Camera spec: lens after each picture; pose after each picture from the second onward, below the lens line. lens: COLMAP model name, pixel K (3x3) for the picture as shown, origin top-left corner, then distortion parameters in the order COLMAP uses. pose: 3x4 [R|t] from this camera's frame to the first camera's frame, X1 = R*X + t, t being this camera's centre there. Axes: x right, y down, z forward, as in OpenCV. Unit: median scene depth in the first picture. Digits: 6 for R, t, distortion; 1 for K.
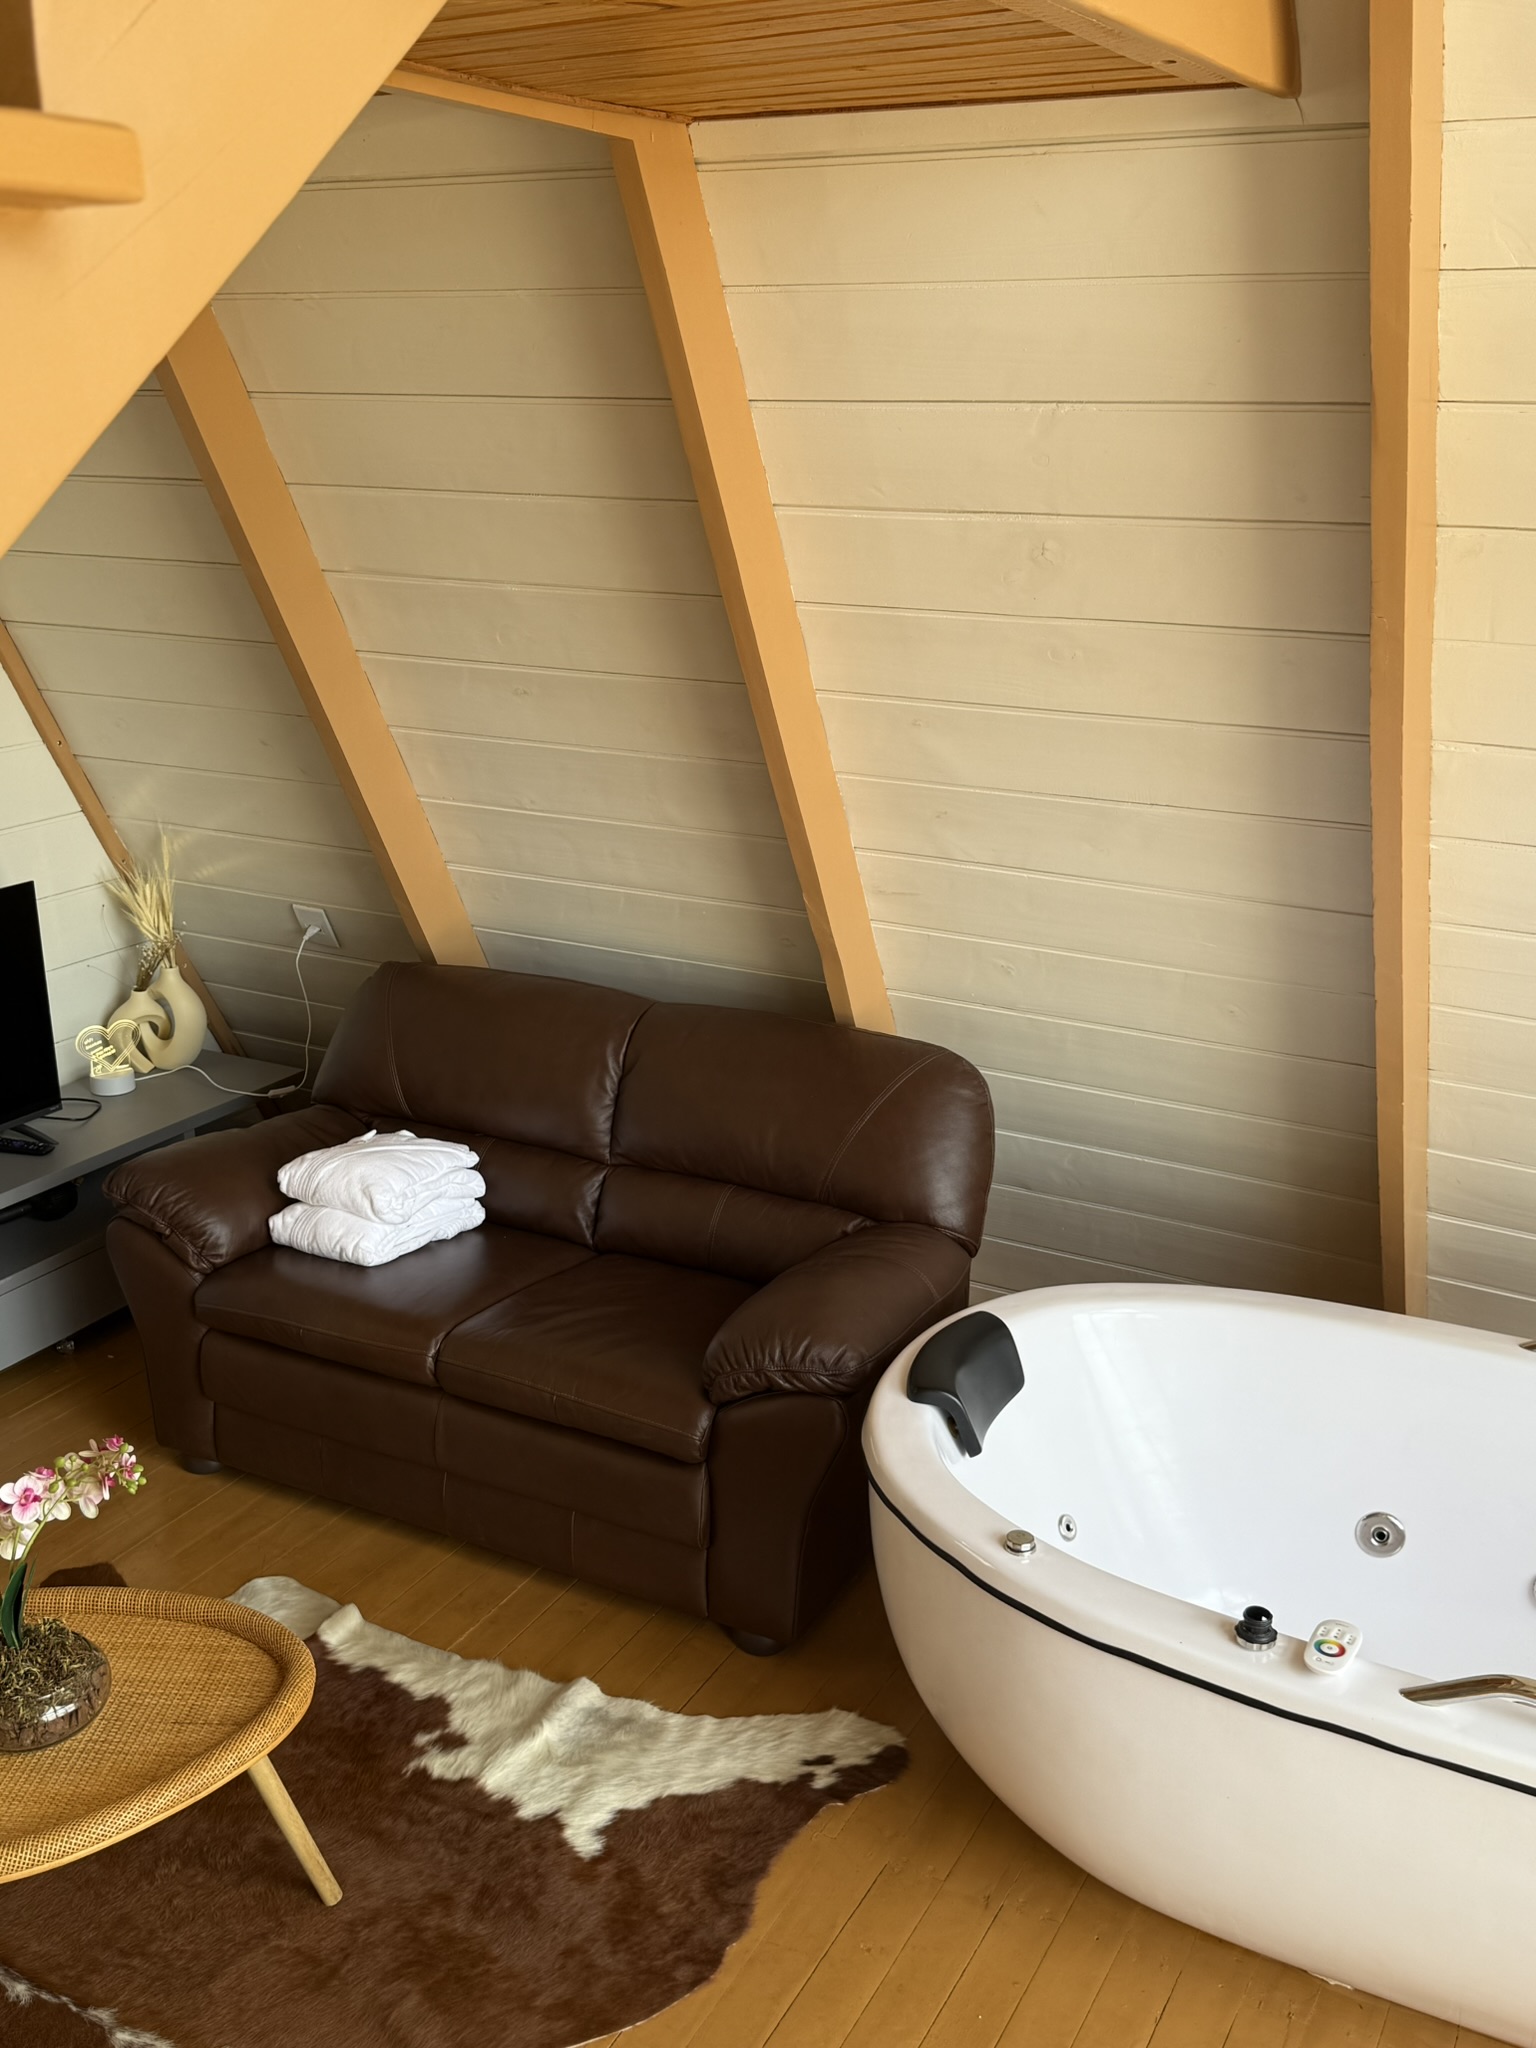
lens RADIAL K [[1966.8, 0, 773.0], [0, 1966.8, 1014.7], [0, 0, 1]] dist [0.176070, -0.370482]
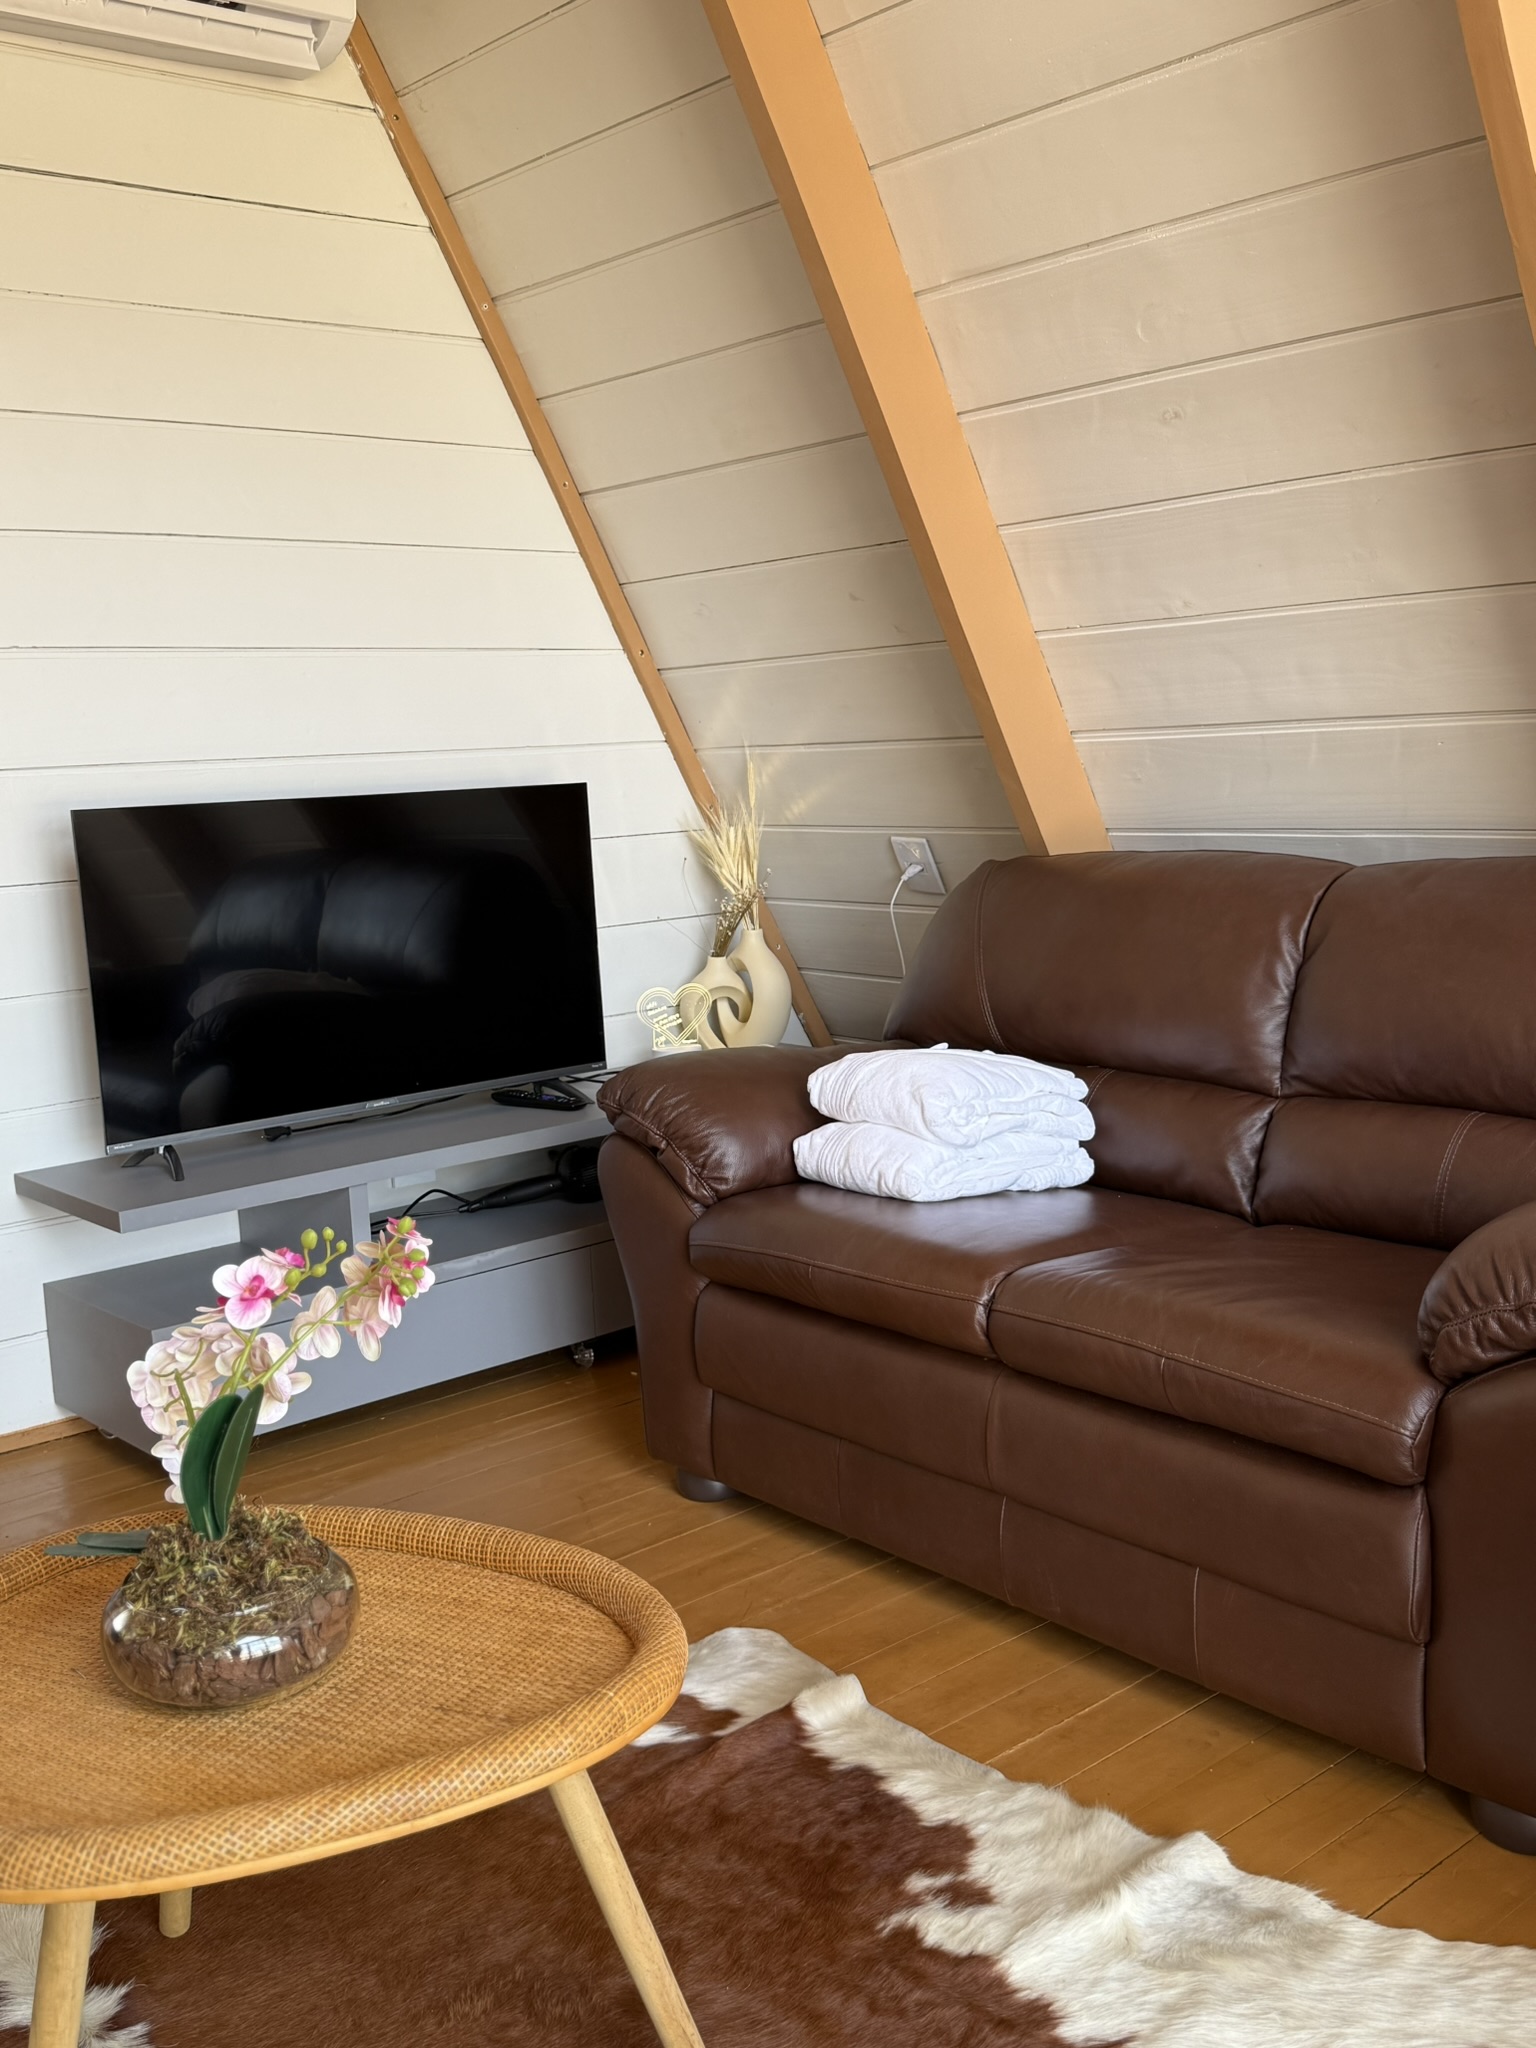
lens RADIAL K [[1972.4, 0, 775.3], [0, 1972.4, 1014.7], [0, 0, 1]] dist [0.165092, -0.340482]
pose [[0.934050, 0.006550, -0.357083, -0.002204], [-0.059546, 0.988693, -0.137623, 0.171491], [0.352144, 0.149809, 0.923879, 0.352570]]
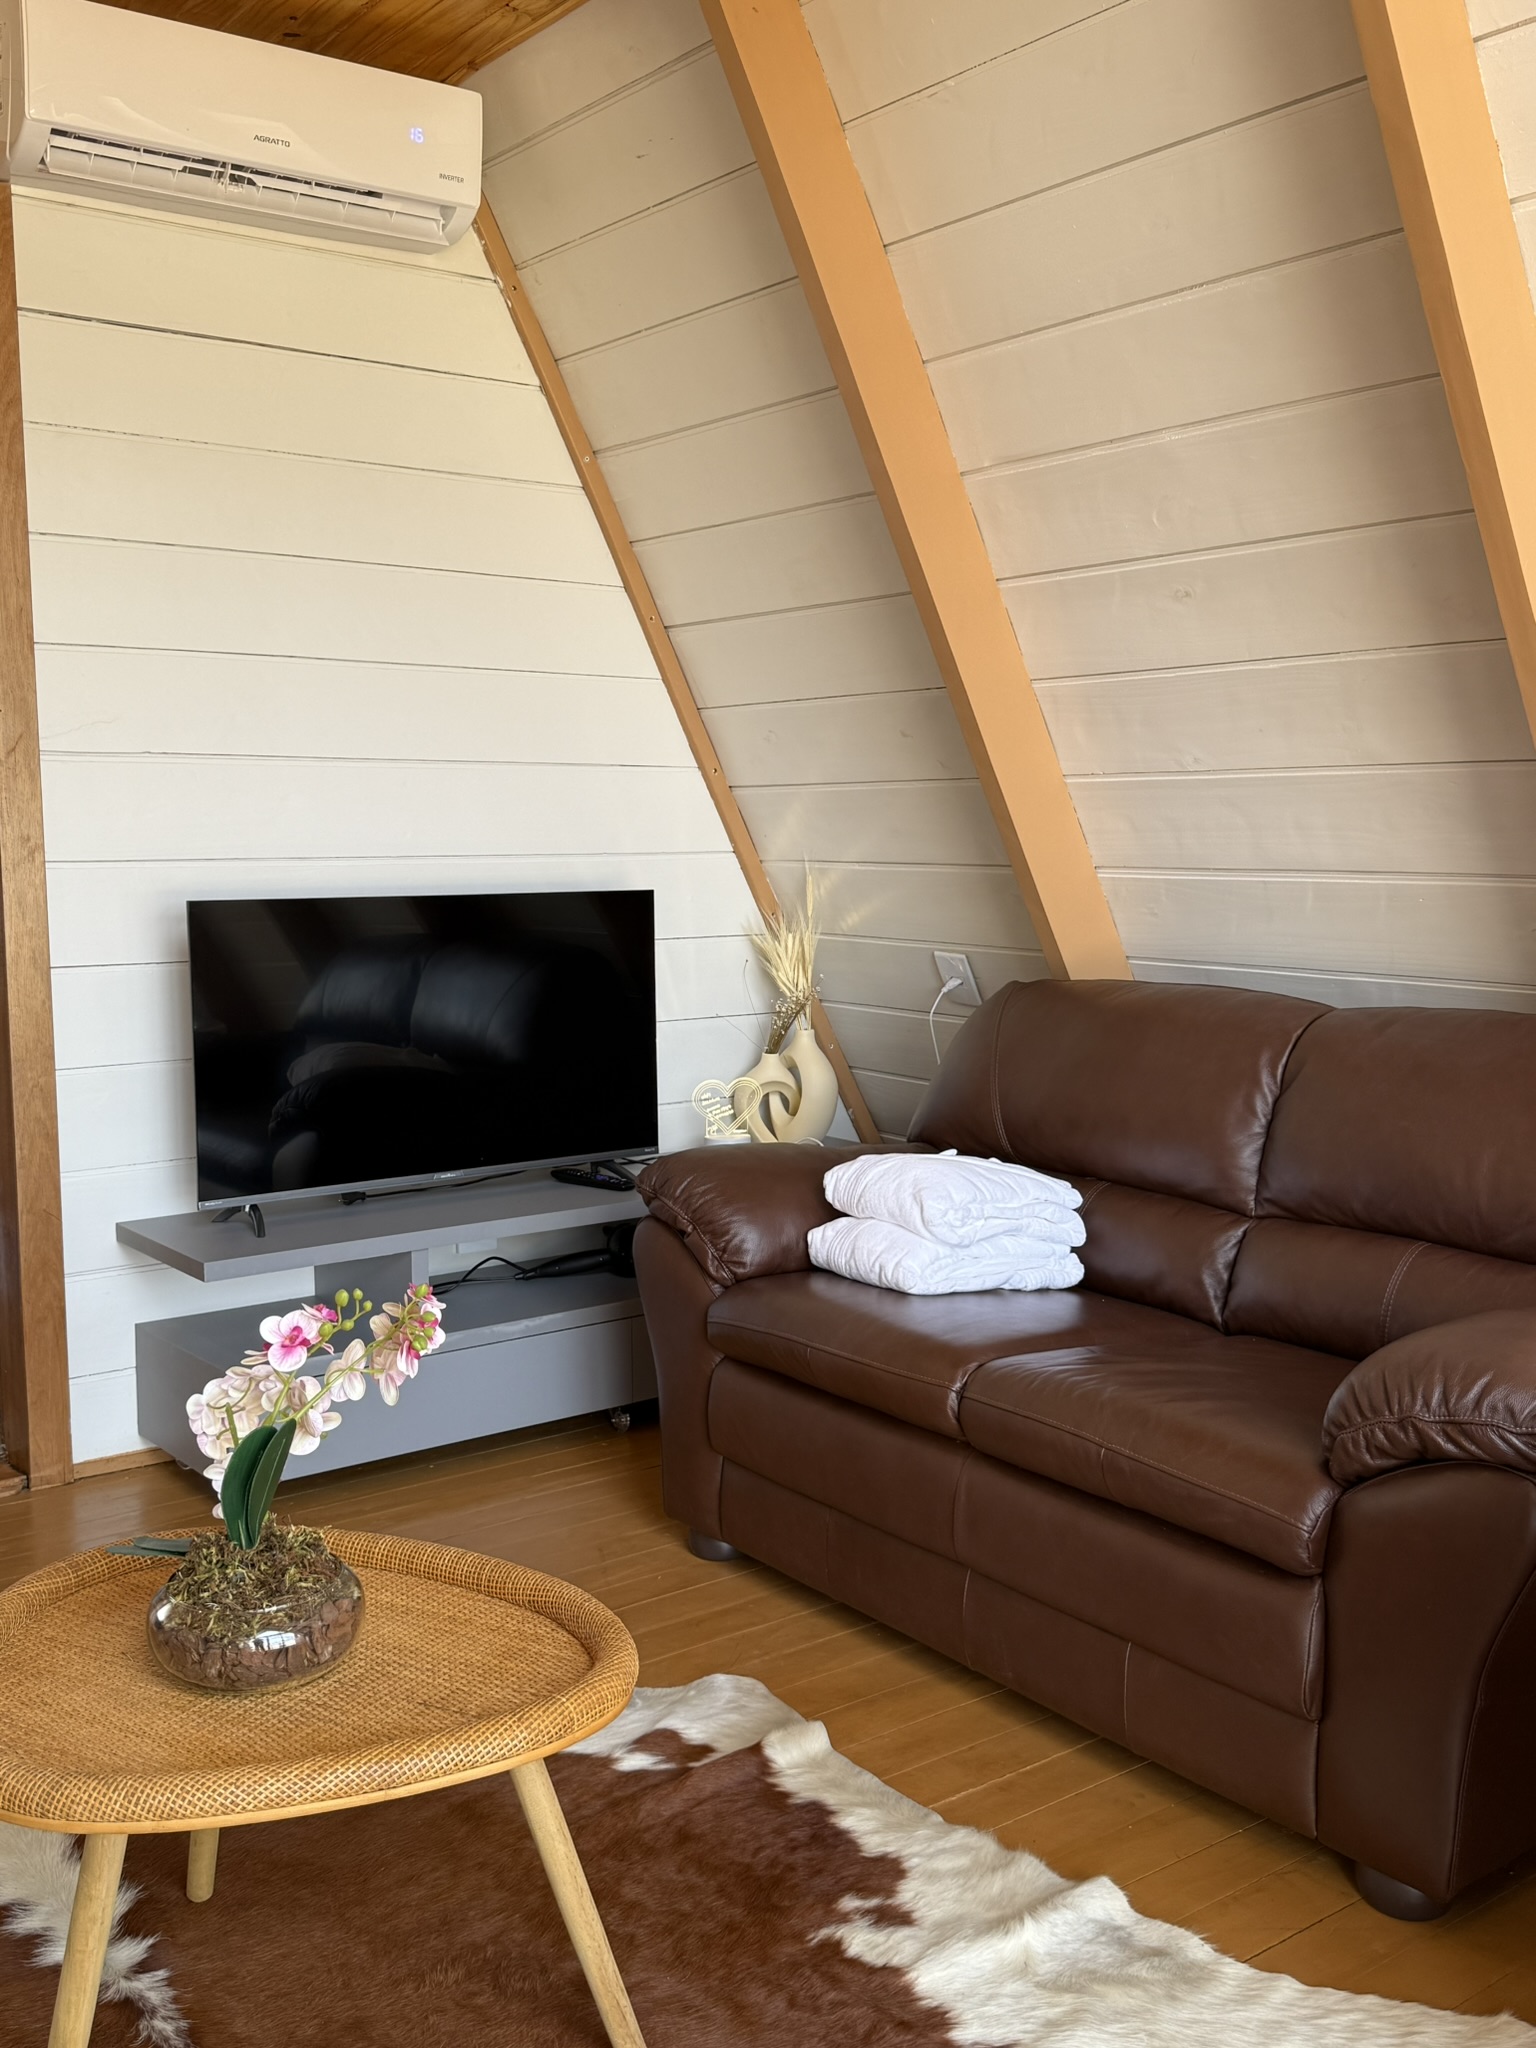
lens RADIAL K [[1966.8, 0, 773.0], [0, 1966.8, 1014.7], [0, 0, 1]] dist [0.176070, -0.370482]
pose [[0.911105, 0.037594, -0.410457, 0.060442], [-0.117777, 0.978057, -0.171853, 0.169587], [0.394989, 0.204918, 0.895540, 0.291801]]
